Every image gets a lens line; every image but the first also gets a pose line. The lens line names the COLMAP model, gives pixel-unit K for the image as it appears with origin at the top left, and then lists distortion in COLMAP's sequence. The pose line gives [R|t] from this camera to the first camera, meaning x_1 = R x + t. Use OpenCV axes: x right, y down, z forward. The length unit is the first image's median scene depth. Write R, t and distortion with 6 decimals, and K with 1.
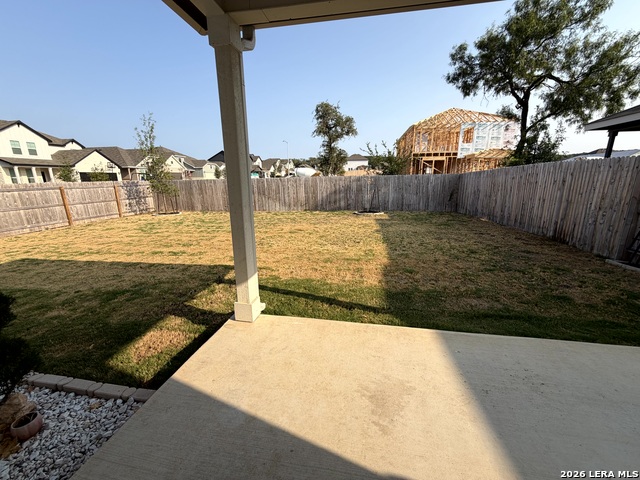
lens RADIAL K [[255.5, 0, 320.0], [0, 255.5, 240.0], [0, 0, 1]] dist [-0.000578, 0.000271]
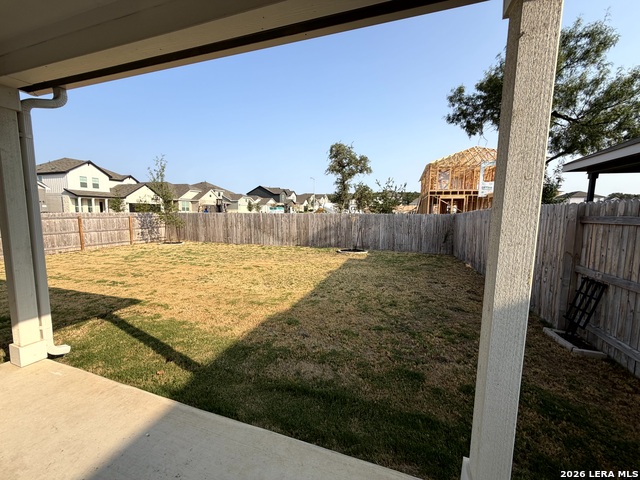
lens RADIAL K [[255.5, 0, 320.0], [0, 255.5, 240.0], [0, 0, 1]] dist [-0.000578, 0.000271]
pose [[0.988723, 0.040930, -0.144053, 0.168369], [-0.059150, 0.990447, -0.124563, -0.017689], [0.137578, 0.131679, 0.981699, 0.024149]]
